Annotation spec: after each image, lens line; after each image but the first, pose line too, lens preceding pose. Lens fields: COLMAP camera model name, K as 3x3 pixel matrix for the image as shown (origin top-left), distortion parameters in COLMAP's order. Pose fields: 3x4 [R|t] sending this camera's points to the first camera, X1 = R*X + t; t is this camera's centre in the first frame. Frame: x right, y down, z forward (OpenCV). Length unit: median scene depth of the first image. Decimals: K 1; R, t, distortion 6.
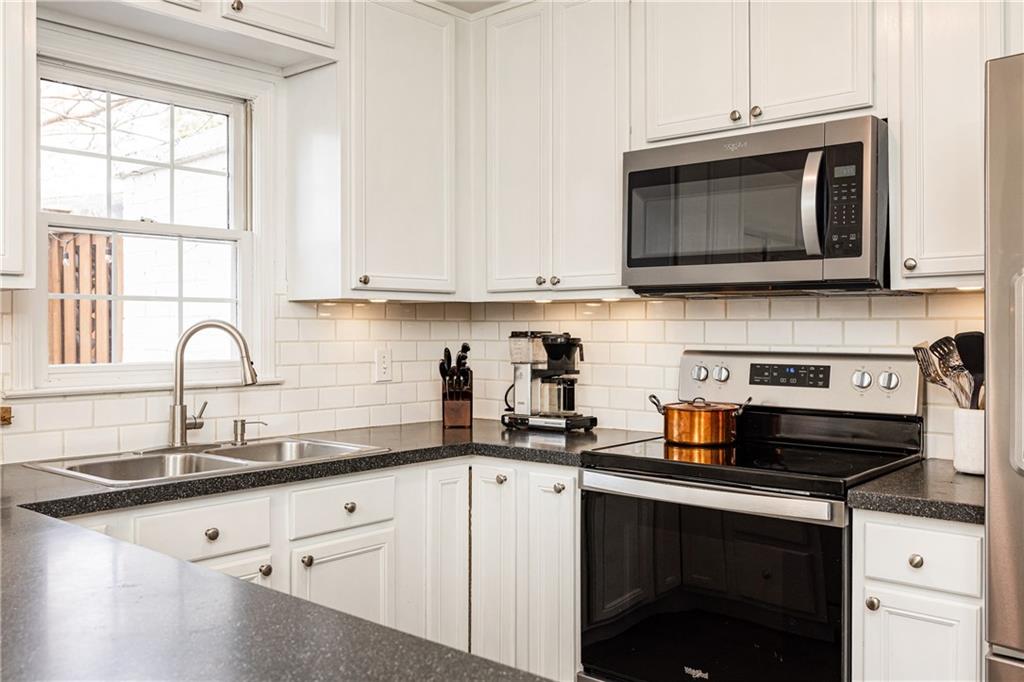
lens RADIAL K [[882.7, 0, 512.8], [0, 882.7, 336.4], [0, 0, 1]] dist [-0.016831, 0.021012]
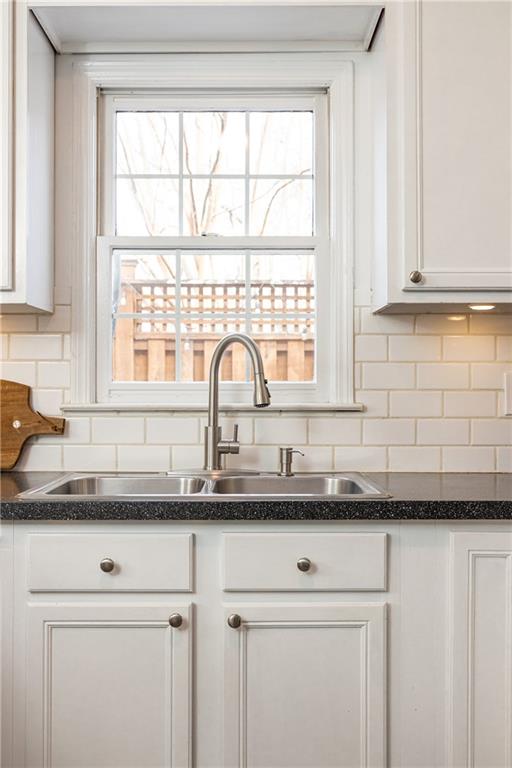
lens RADIAL K [[830.3, 0, 273.5], [0, 830.3, 377.3], [0, 0, 1]] dist [0.007743, 0.000000]
pose [[0.667491, -0.006311, -0.744591, 0.309101], [-0.006756, 0.999872, -0.014531, 0.037490], [0.744587, 0.014730, 0.667363, 0.450536]]
